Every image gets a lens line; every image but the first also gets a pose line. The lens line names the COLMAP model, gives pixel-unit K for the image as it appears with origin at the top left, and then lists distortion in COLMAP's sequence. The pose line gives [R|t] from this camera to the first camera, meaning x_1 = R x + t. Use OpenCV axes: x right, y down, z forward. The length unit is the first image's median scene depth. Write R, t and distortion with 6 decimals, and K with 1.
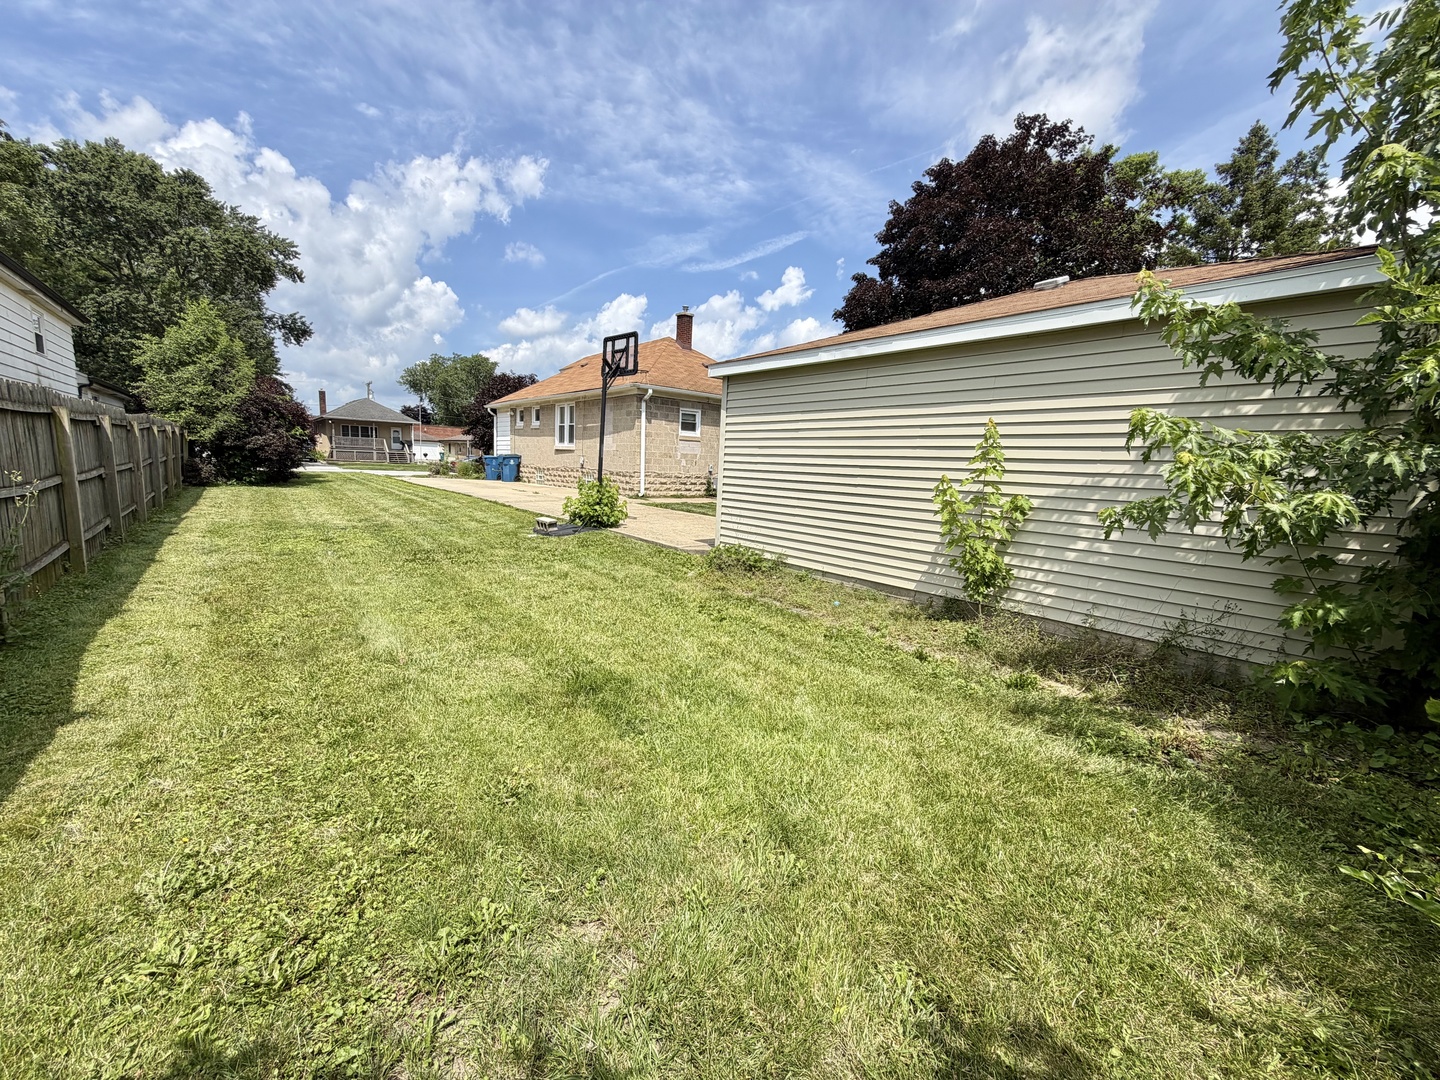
lens RADIAL K [[569.8, 0, 714.4], [0, 569.8, 537.1], [0, 0, 1]] dist [0.000593, -0.000335]
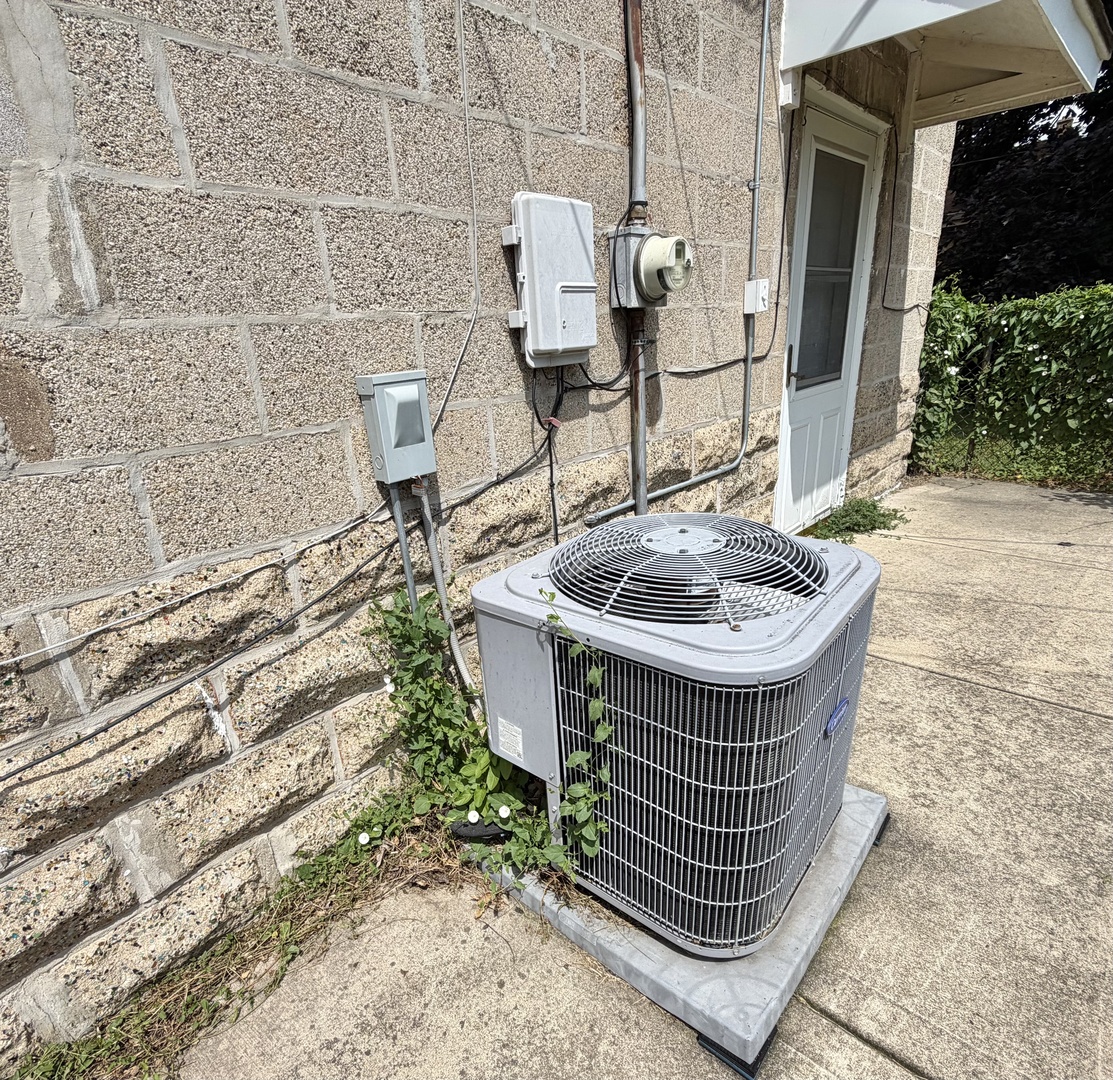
lens RADIAL K [[639.6, 0, 556.2], [0, 639.6, 621.9], [0, 0, 1]] dist [0.001597, 0.000204]
pose [[0.984650, -0.150303, 0.088730, 0.001082], [0.118707, 0.949372, 0.290862, -0.109142], [-0.127955, -0.275865, 0.952642, 0.839857]]
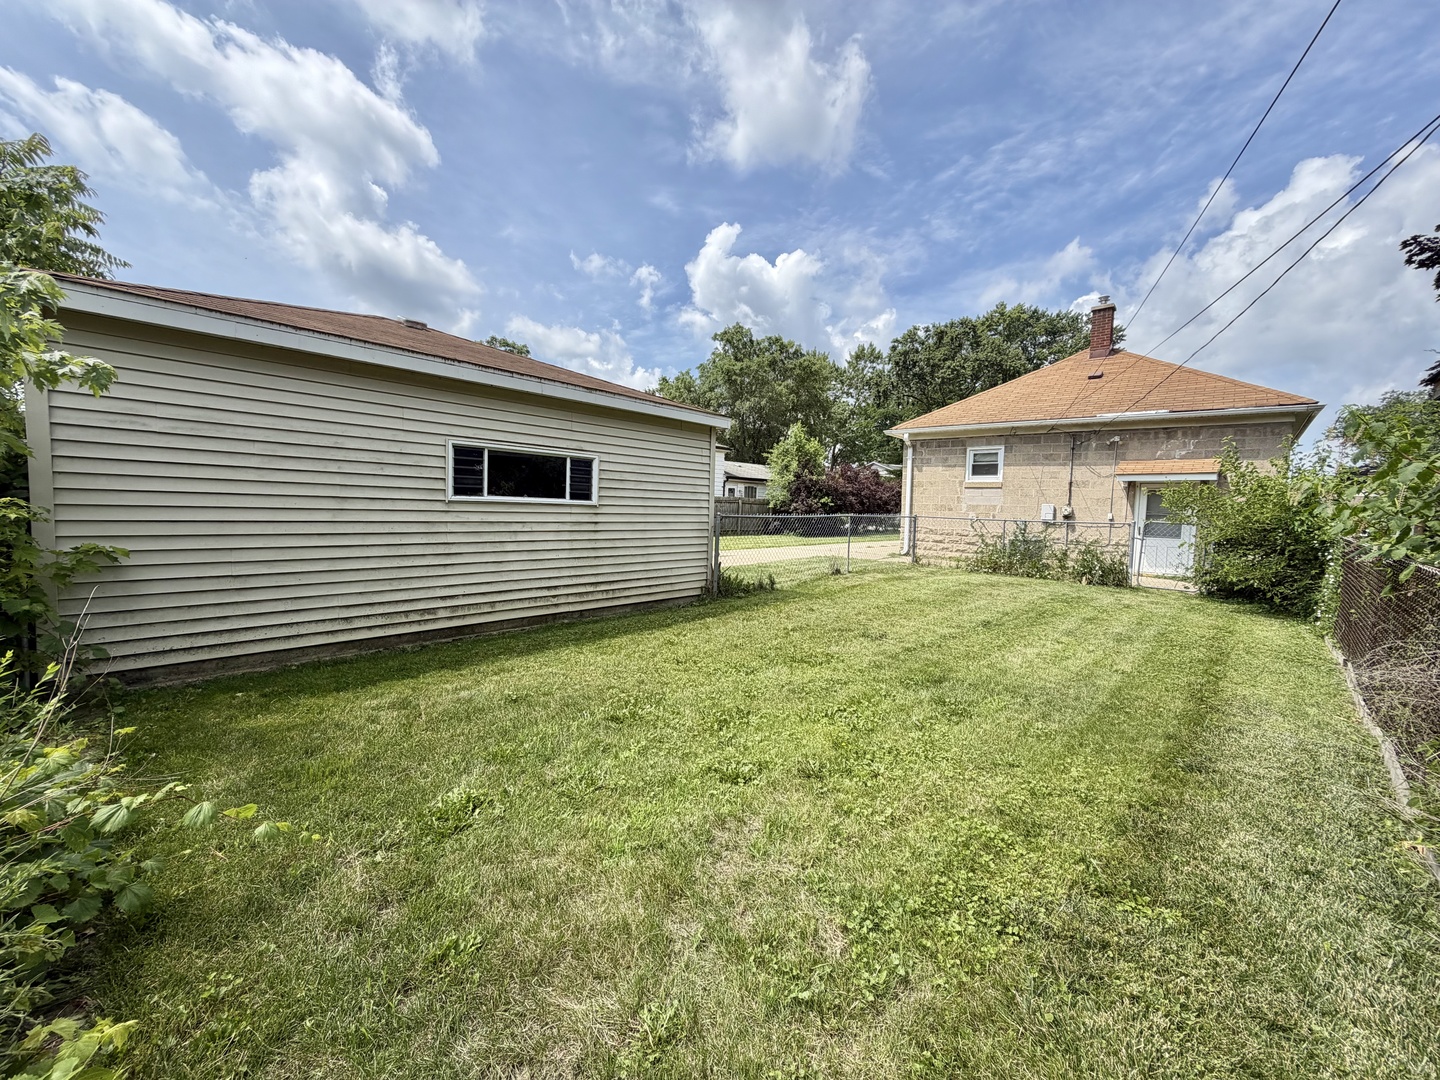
lens RADIAL K [[569.8, 0, 714.4], [0, 569.8, 537.1], [0, 0, 1]] dist [0.000593, -0.000335]
pose [[0.133493, 0.018888, -0.990870, 0.581898], [-0.153124, 0.988205, -0.001792, -0.042236], [0.979149, 0.151965, 0.134811, 0.489275]]
